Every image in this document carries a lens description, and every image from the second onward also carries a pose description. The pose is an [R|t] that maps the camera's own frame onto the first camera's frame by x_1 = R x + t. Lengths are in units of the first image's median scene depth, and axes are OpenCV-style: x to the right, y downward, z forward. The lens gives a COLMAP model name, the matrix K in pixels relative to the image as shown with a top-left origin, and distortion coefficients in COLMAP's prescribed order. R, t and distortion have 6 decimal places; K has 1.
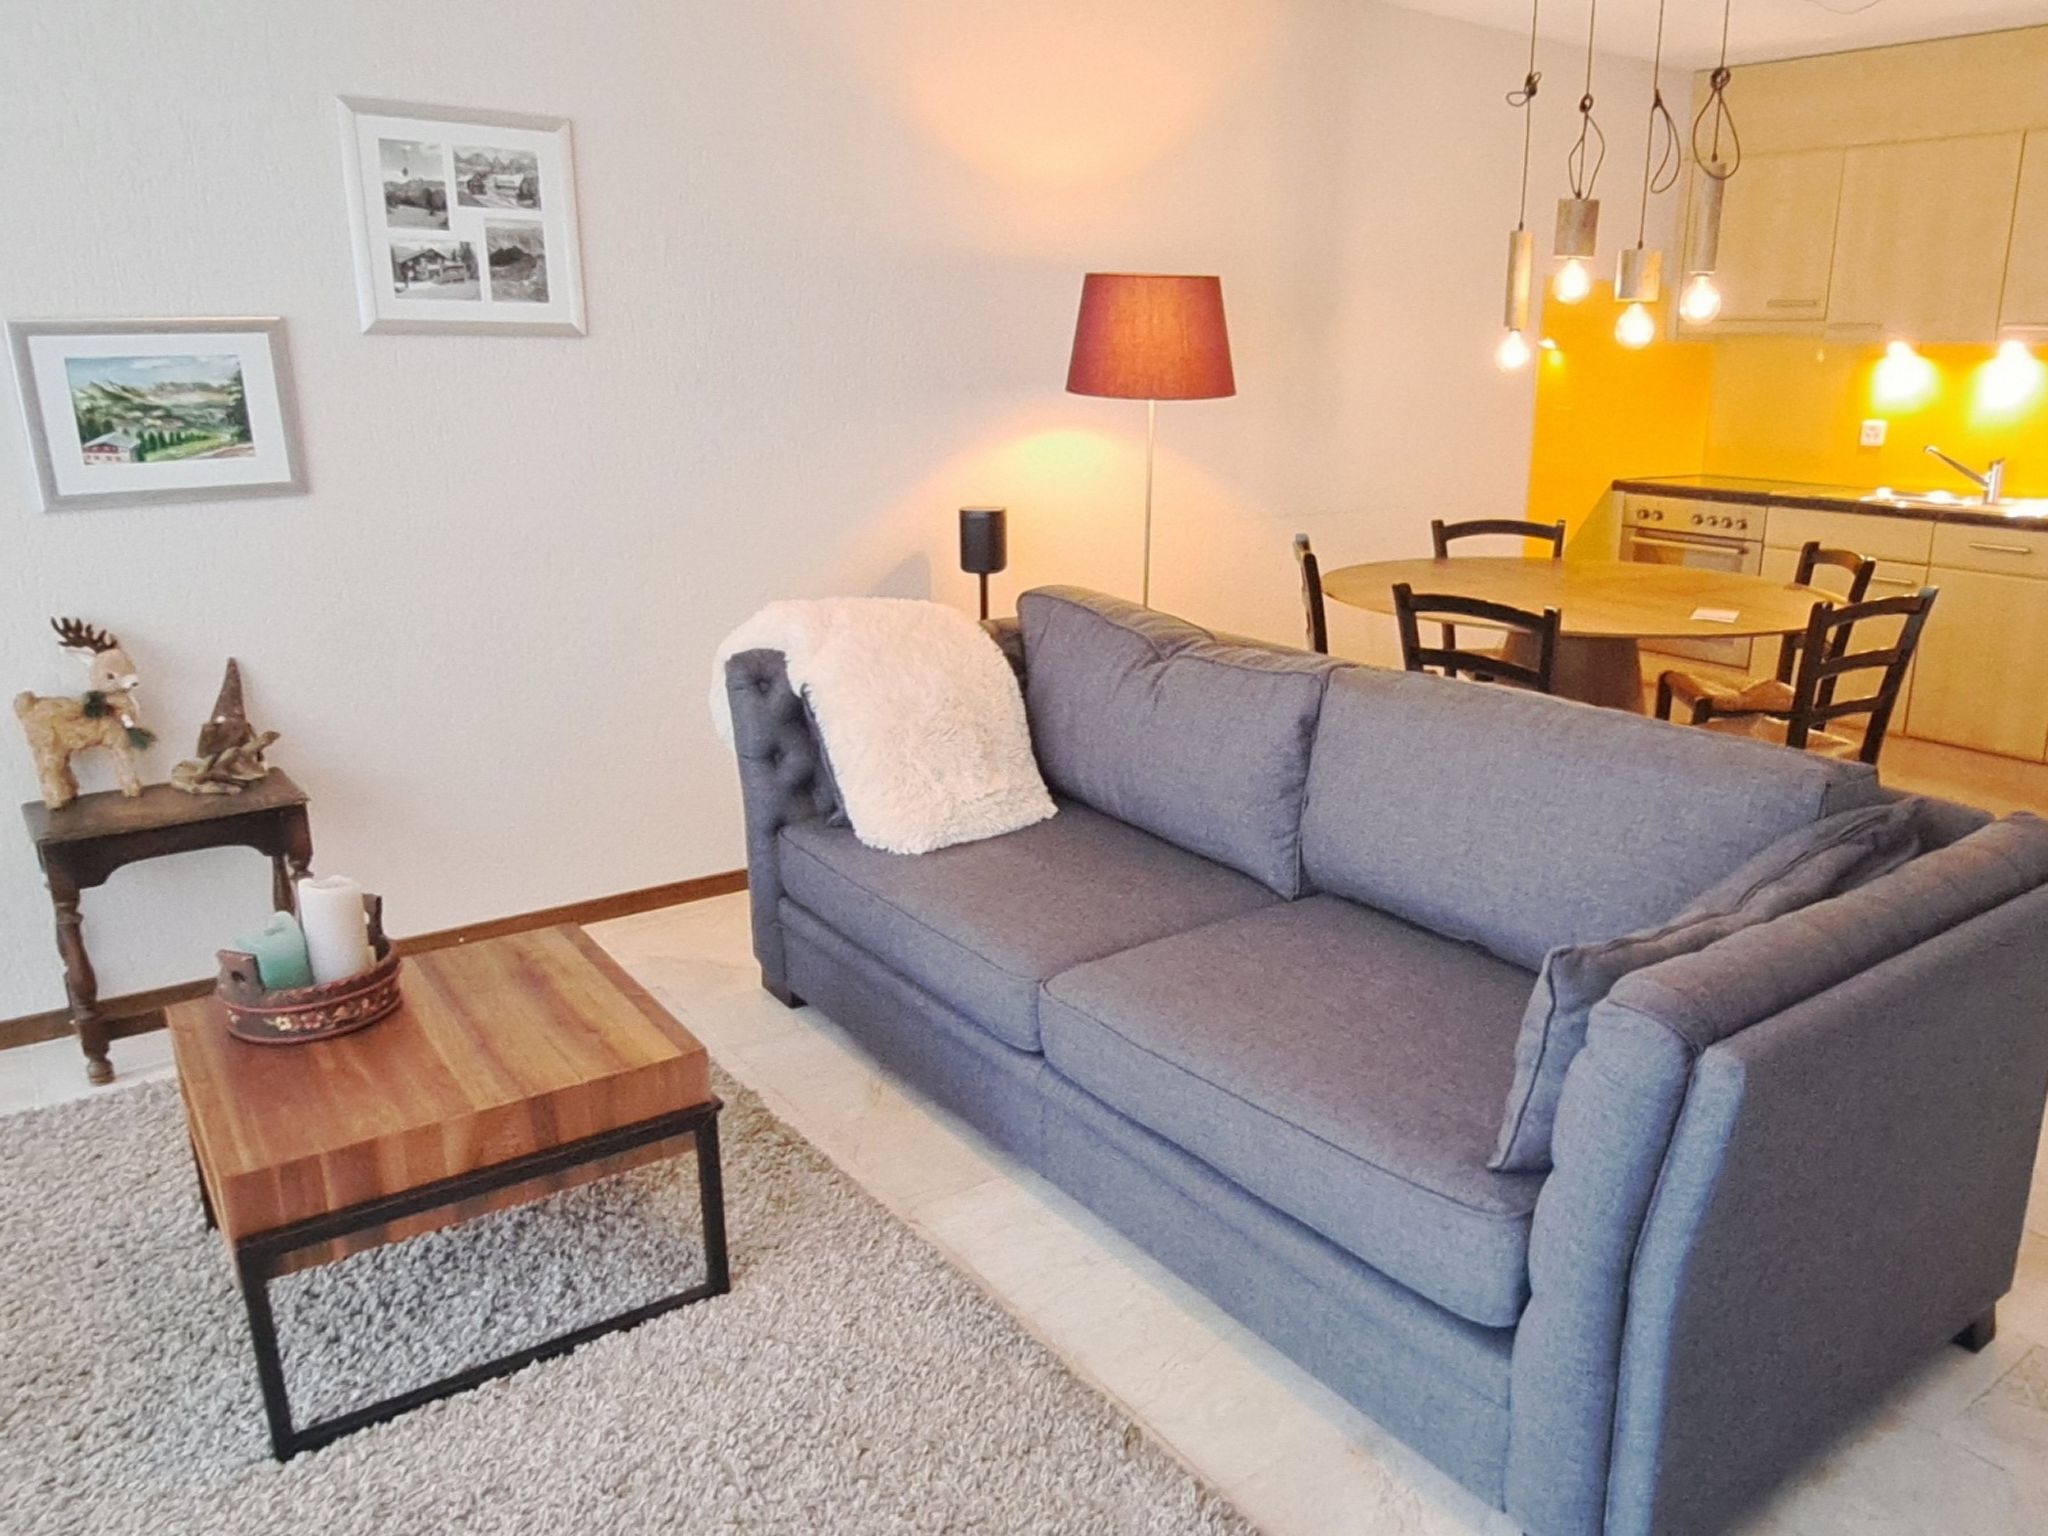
lens RADIAL K [[1601.2, 0, 1150.6], [0, 1601.2, 791.0], [0, 0, 1]] dist [0.005364, 0.003814]
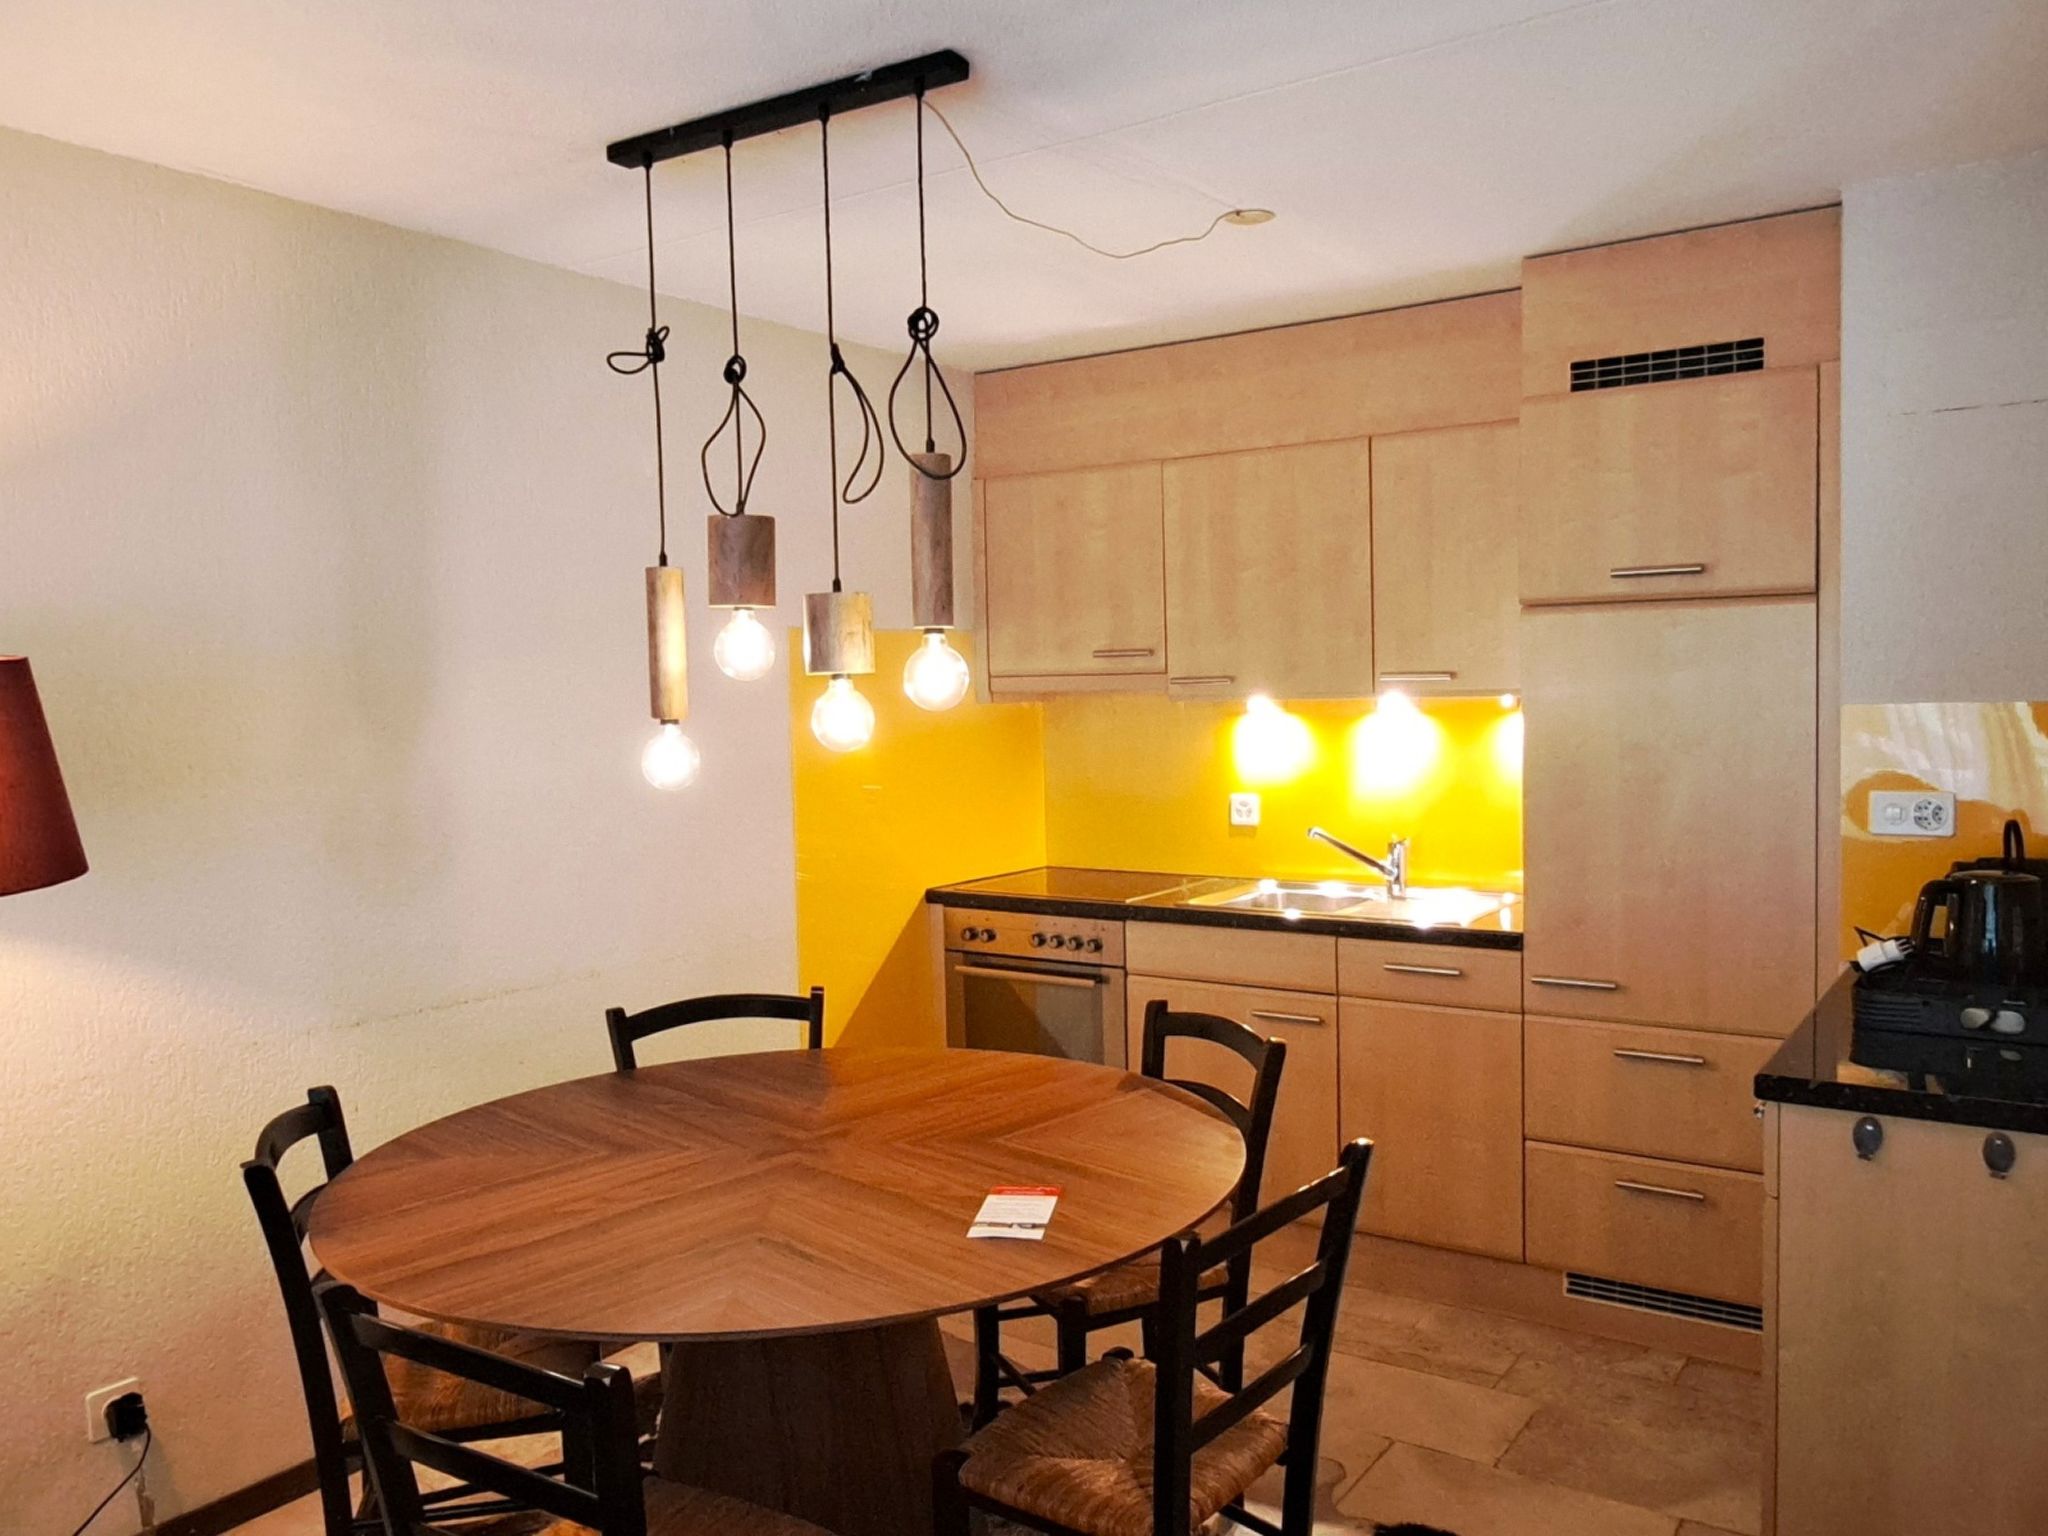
lens RADIAL K [[1644.4, 0, 1016.5], [0, 1644.4, 764.0], [0, 0, 1]] dist [0.005626, 0.004341]
pose [[0.962778, -0.047553, 0.266076, 0.198065], [0.104978, 0.972909, -0.205979, -0.137057], [-0.249073, 0.226244, 0.941688, 0.405515]]
